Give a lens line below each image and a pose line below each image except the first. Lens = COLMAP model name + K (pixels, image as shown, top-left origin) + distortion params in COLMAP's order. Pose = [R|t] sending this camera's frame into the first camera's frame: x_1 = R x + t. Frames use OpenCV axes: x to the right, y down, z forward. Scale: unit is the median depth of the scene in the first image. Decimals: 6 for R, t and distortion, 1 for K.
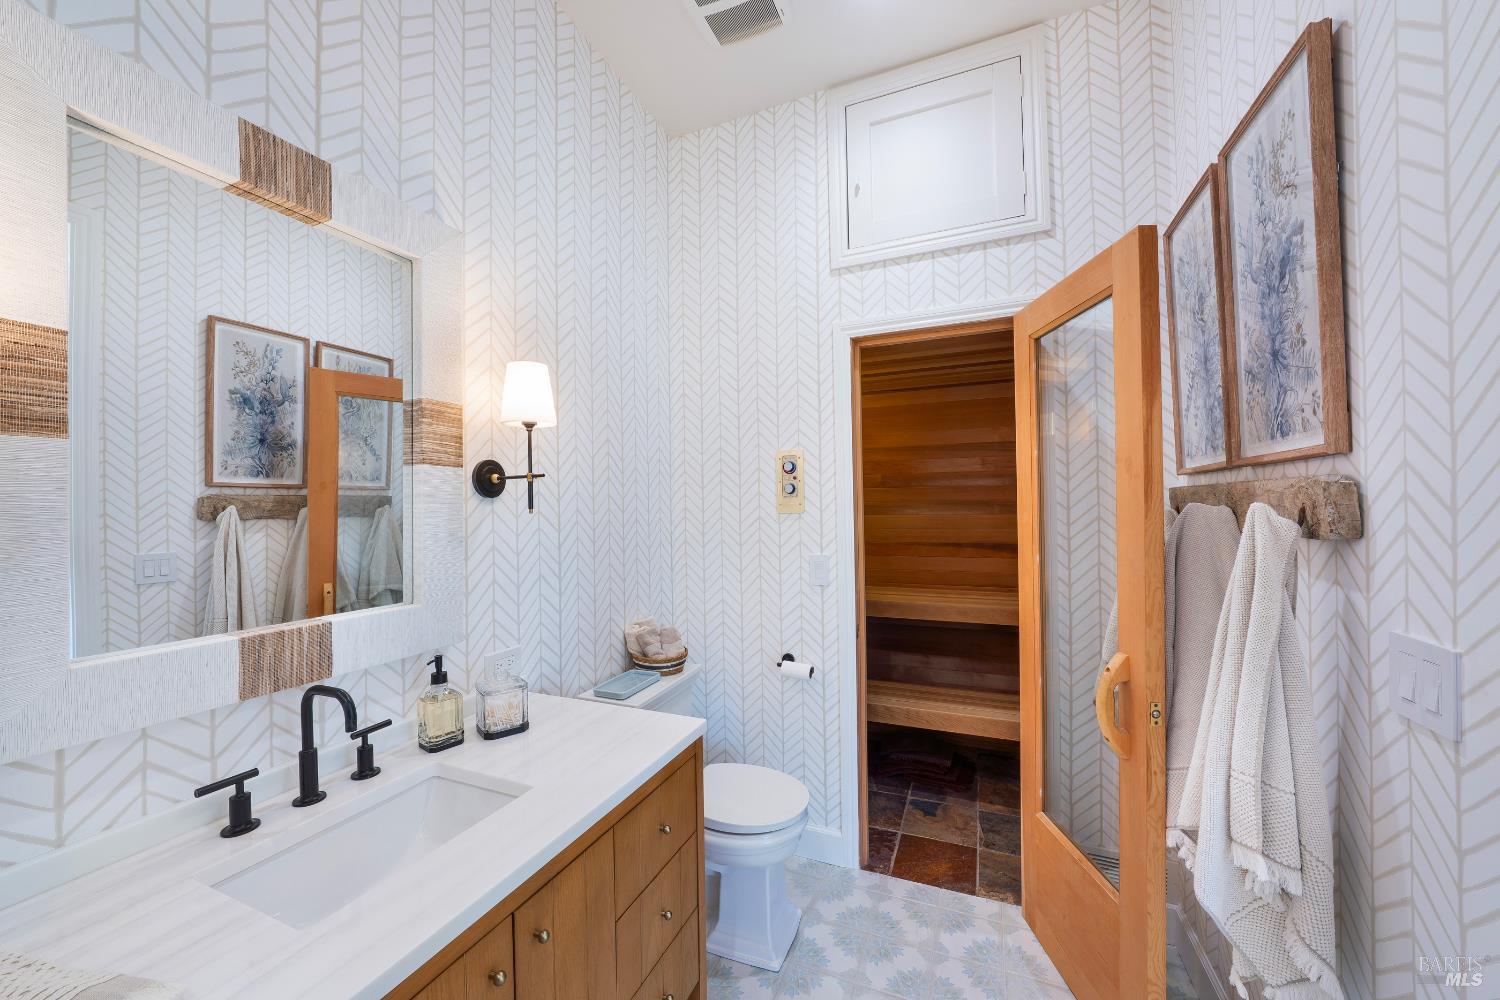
lens RADIAL K [[565.7, 0, 748.9], [0, 565.7, 504.6], [0, 0, 1]] dist [-0.002600, -0.000173]
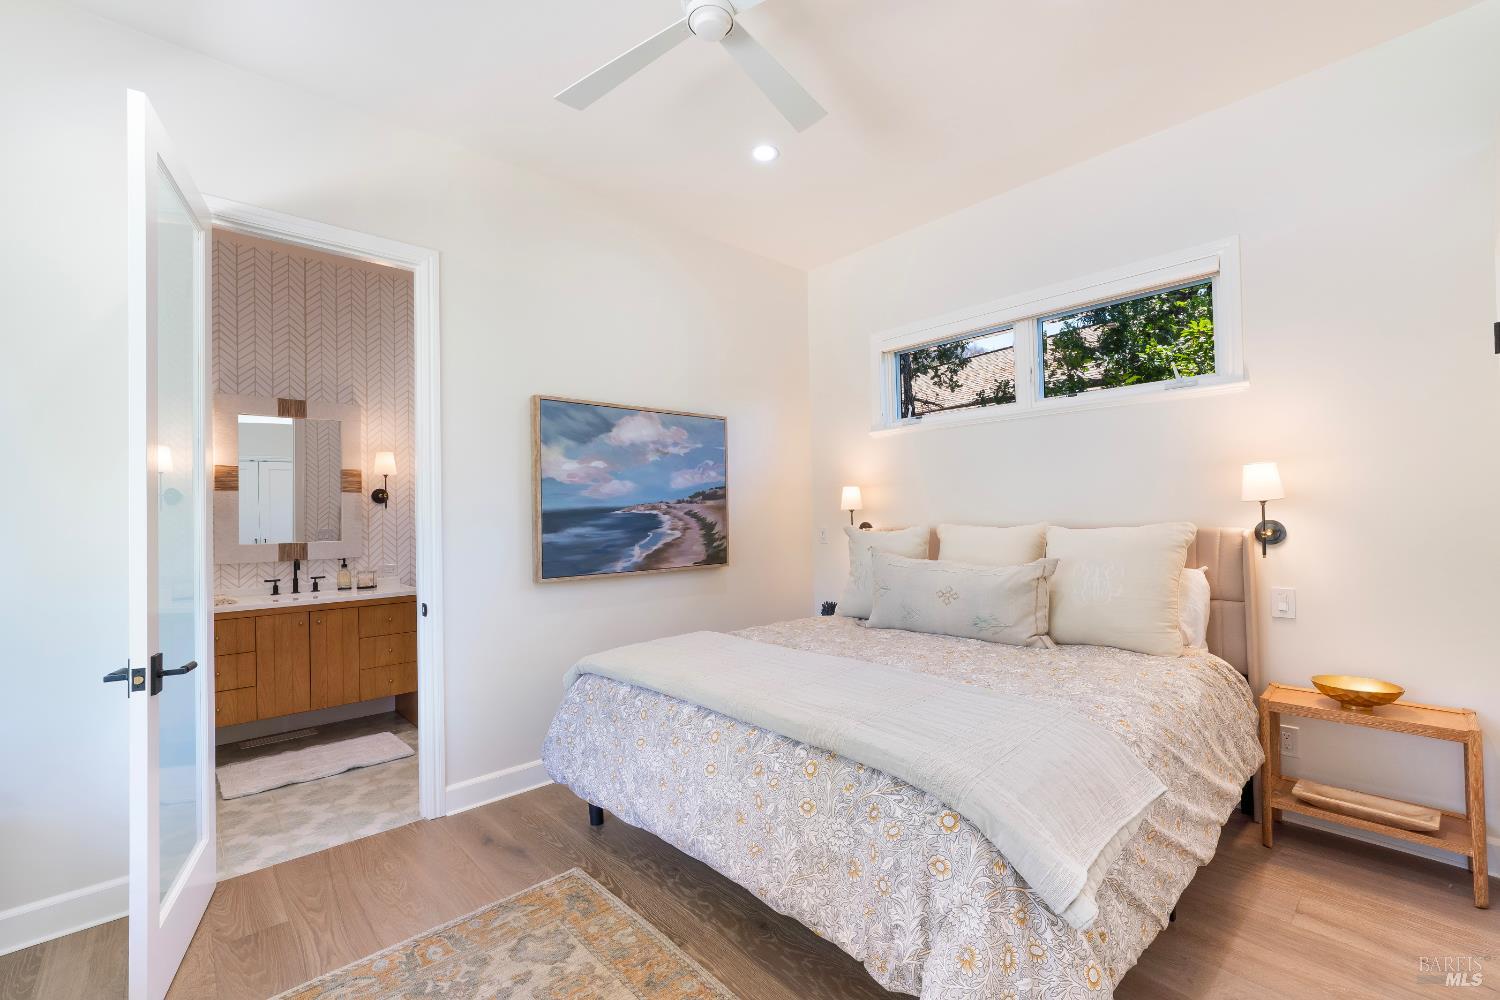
lens RADIAL K [[662.4, 0, 751.3], [0, 662.4, 497.5], [0, 0, 1]] dist [0.000993, 0.000091]
pose [[0.908355, -0.000359, -0.418201, 2.793069], [0.000301, 1.000000, -0.000204, -0.046675], [0.418201, 0.000060, 0.908355, -1.230235]]
